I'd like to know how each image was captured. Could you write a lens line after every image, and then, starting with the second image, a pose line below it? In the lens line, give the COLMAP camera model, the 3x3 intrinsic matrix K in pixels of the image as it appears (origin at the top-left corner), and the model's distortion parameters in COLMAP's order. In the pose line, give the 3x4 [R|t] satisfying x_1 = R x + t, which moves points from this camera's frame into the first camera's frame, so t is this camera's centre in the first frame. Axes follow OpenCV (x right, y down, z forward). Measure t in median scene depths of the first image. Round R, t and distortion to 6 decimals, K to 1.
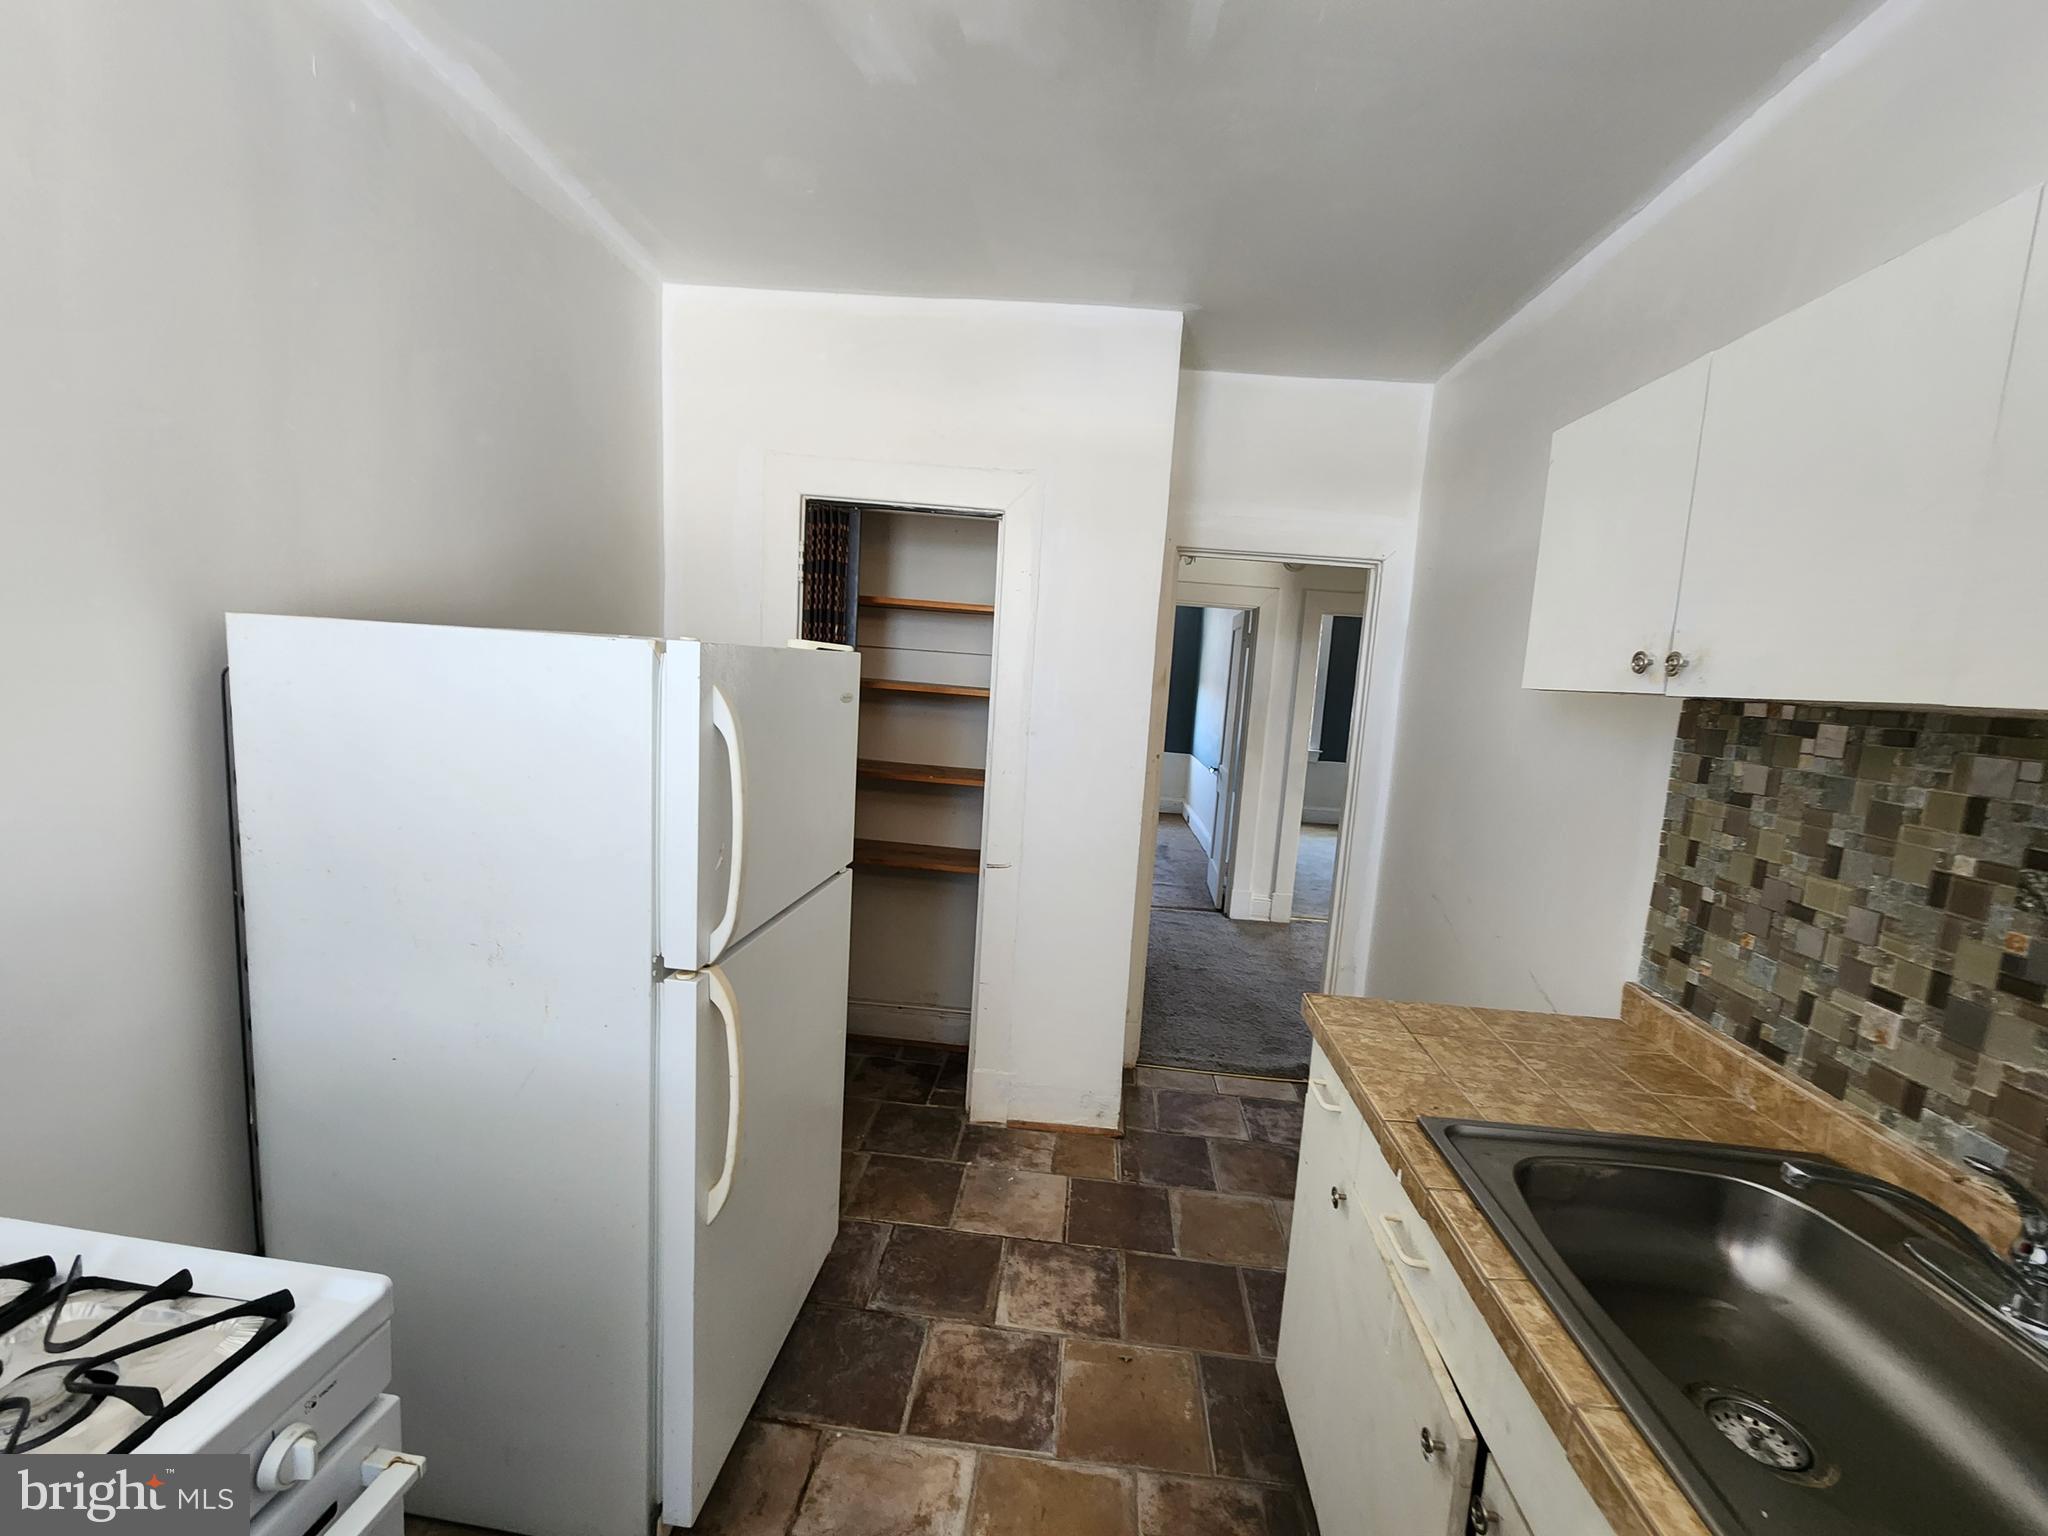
lens RADIAL K [[829.9, 0, 1036.2], [0, 829.9, 763.9], [0, 0, 1]] dist [-0.000031, -0.000399]
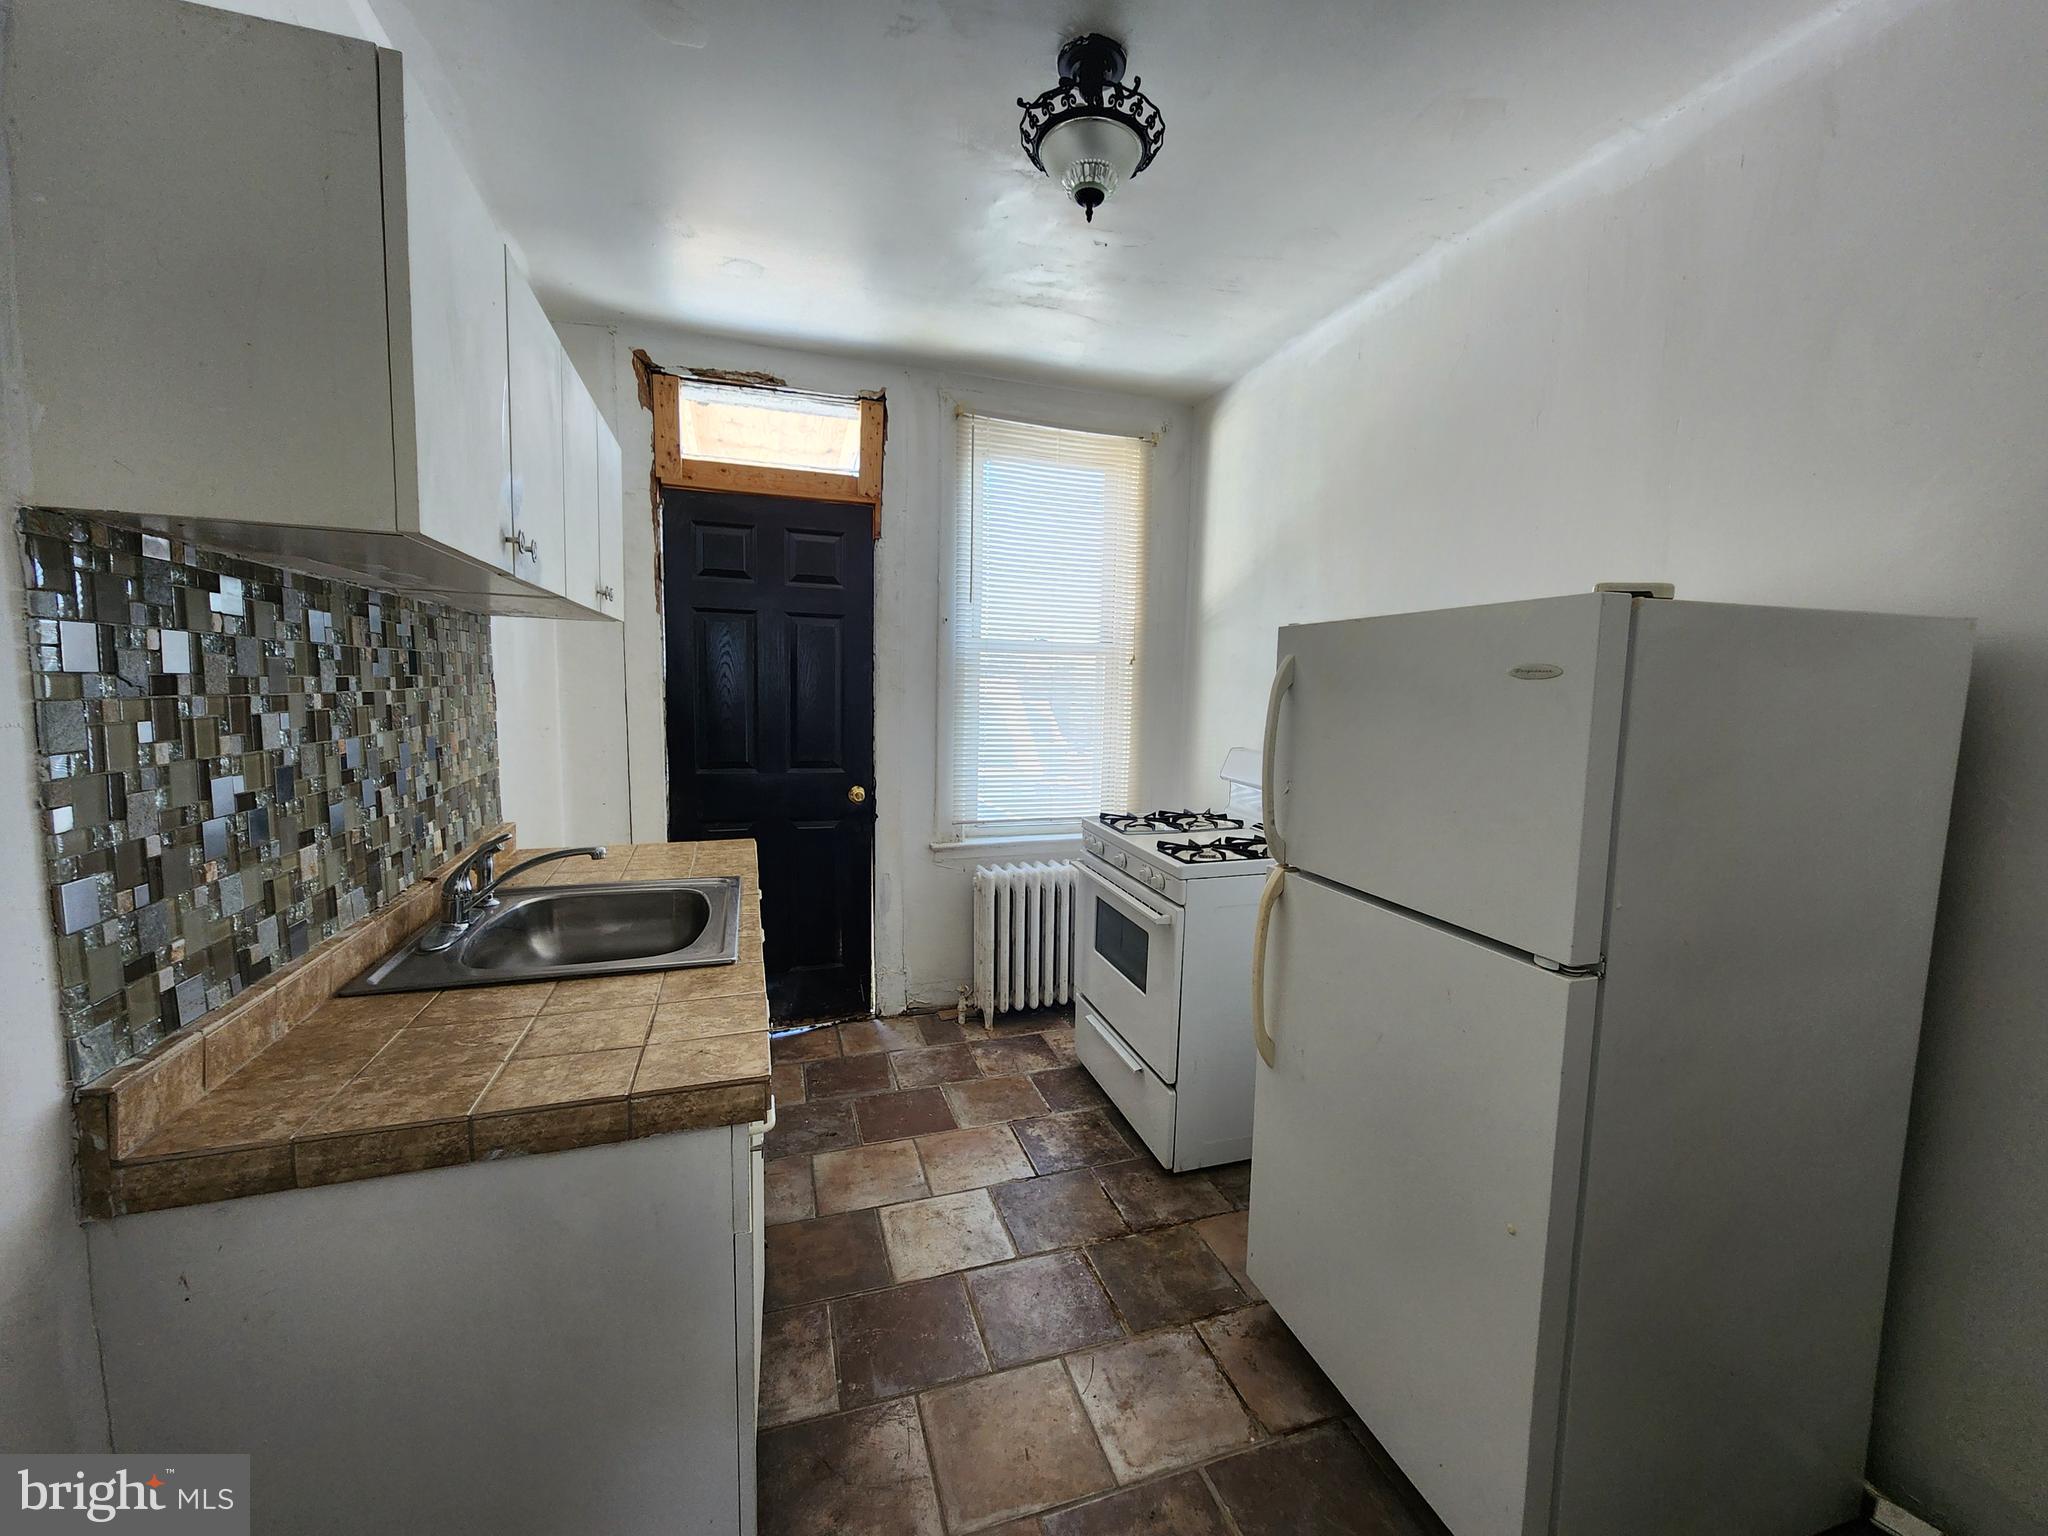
lens RADIAL K [[829.9, 0, 1036.2], [0, 829.9, 763.9], [0, 0, 1]] dist [-0.000031, -0.000399]
pose [[-0.918742, -0.041914, -0.392627, 0.428474], [-0.124150, 0.974585, 0.186469, -0.099163], [0.374833, 0.220062, -0.900596, 1.729265]]
